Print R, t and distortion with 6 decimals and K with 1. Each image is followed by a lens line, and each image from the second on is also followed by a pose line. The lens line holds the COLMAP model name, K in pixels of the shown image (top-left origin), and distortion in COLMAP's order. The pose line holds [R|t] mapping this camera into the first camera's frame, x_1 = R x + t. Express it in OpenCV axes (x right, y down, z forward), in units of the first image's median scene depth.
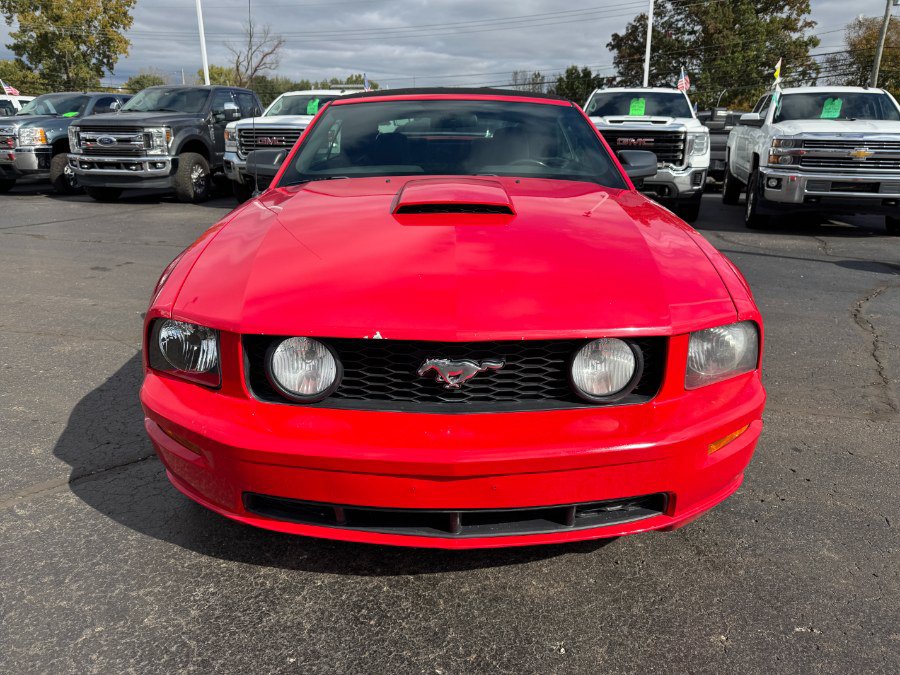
lens RADIAL K [[641.3, 0, 450.6], [0, 641.3, 338.8], [0, 0, 1]] dist [0.003801, -0.010954]
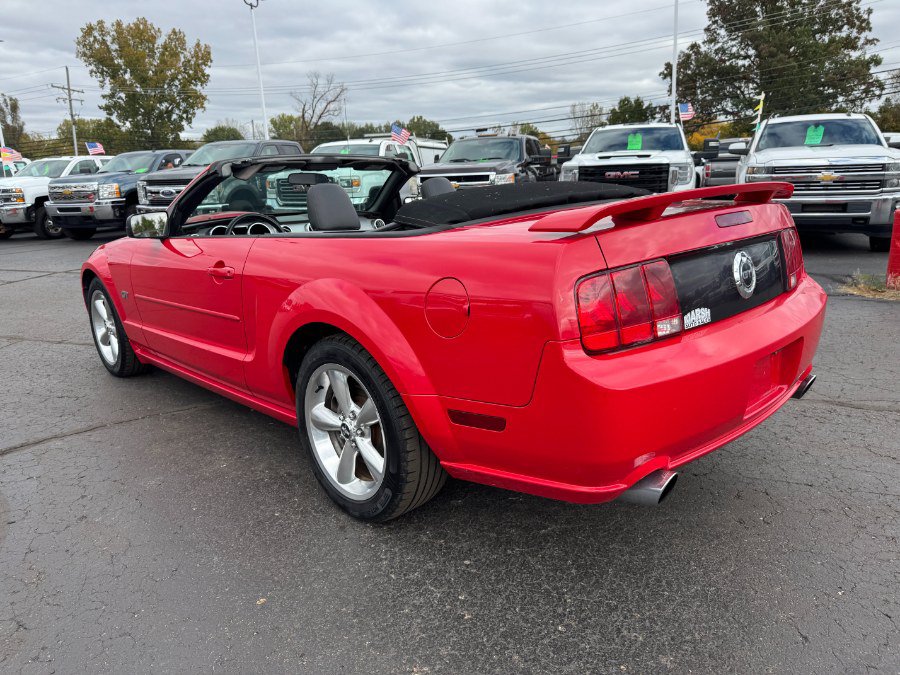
lens RADIAL K [[638.7, 0, 449.1], [0, 638.7, 338.1], [0, 0, 1]] dist [0.011328, -0.017519]
pose [[0.994618, -0.017459, -0.102129, 0.064582], [0.012273, 0.998614, -0.051189, 0.015799], [0.102881, 0.049661, 0.993453, -0.066932]]
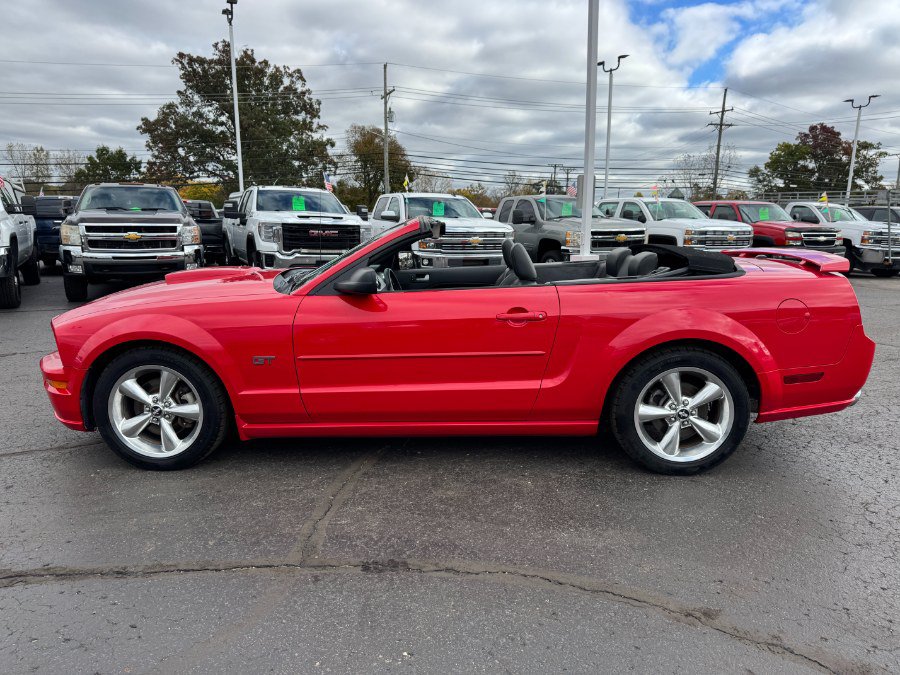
lens RADIAL K [[642.7, 0, 451.0], [0, 642.7, 337.0], [0, 0, 1]] dist [-0.000953, -0.004370]
pose [[0.774582, -0.108792, 0.623047, -0.196500], [0.183728, 0.981320, -0.057062, 0.000452], [-0.605200, 0.158670, 0.780100, -0.042936]]
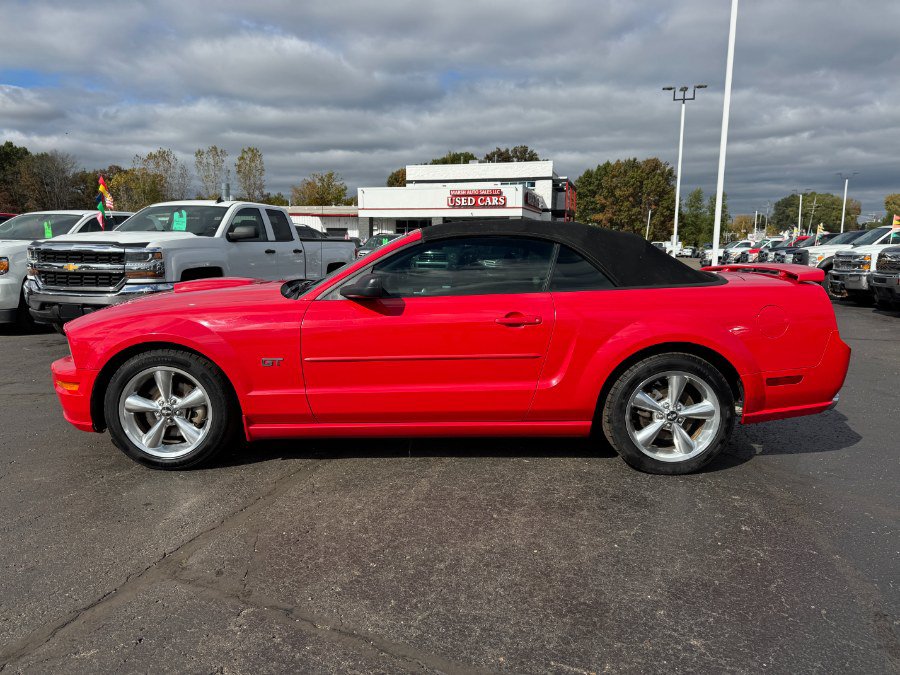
lens RADIAL K [[631.0, 0, 449.5], [0, 631.0, 334.8], [0, 0, 1]] dist [0.077531, -0.088619]
pose [[-0.012474, 0.122419, -0.992400, 0.315541], [-0.312392, 0.942322, 0.120168, -0.084952], [0.949871, 0.311517, 0.026488, 0.261770]]
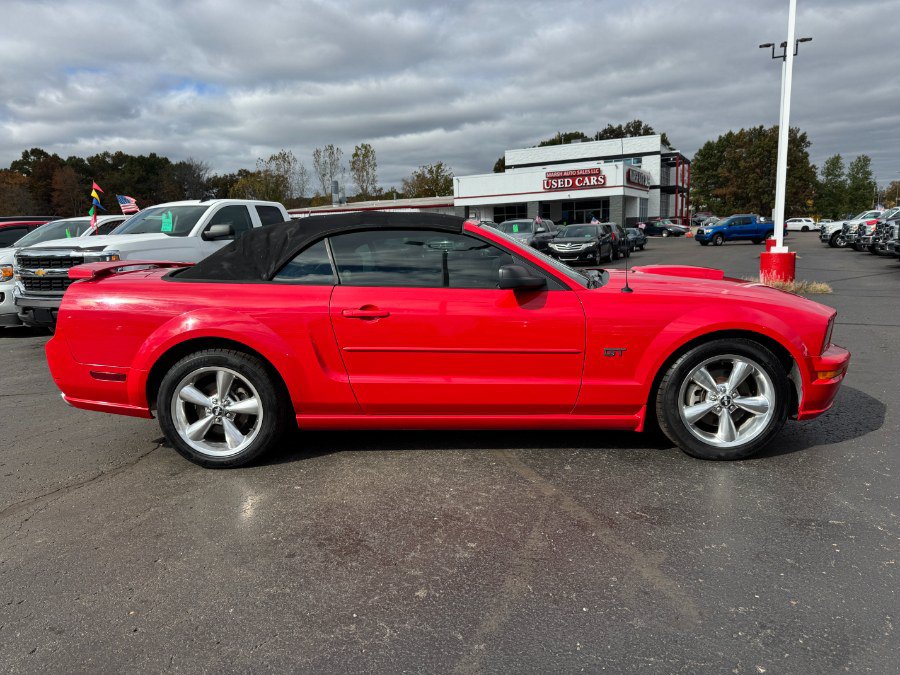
lens RADIAL K [[638.0, 0, 454.3], [0, 638.0, 334.8], [0, 0, 1]] dist [0.045185, -0.055882]
pose [[-0.183725, 0.142978, -0.972524, 0.262628], [-0.268040, 0.944585, 0.189508, -0.125222], [0.945727, 0.295493, -0.135220, 0.386213]]
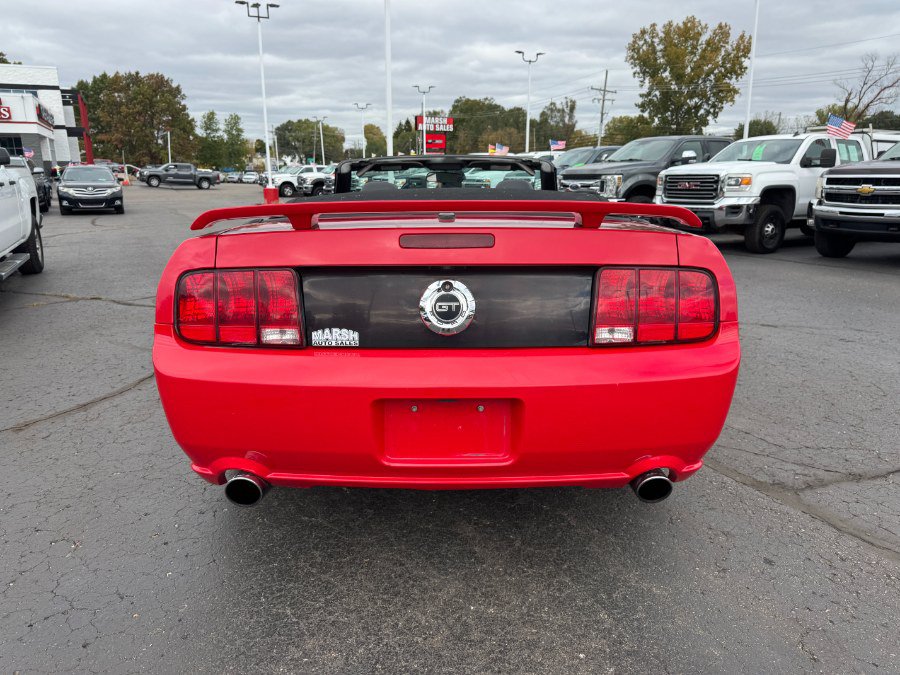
lens RADIAL K [[638.7, 0, 449.1], [0, 638.7, 338.1], [0, 0, 1]] dist [0.011328, -0.017519]
pose [[0.655392, 0.173158, -0.735172, 0.211726], [-0.217788, 0.975348, 0.035574, -0.004273], [0.723208, 0.136797, 0.676947, 0.004241]]
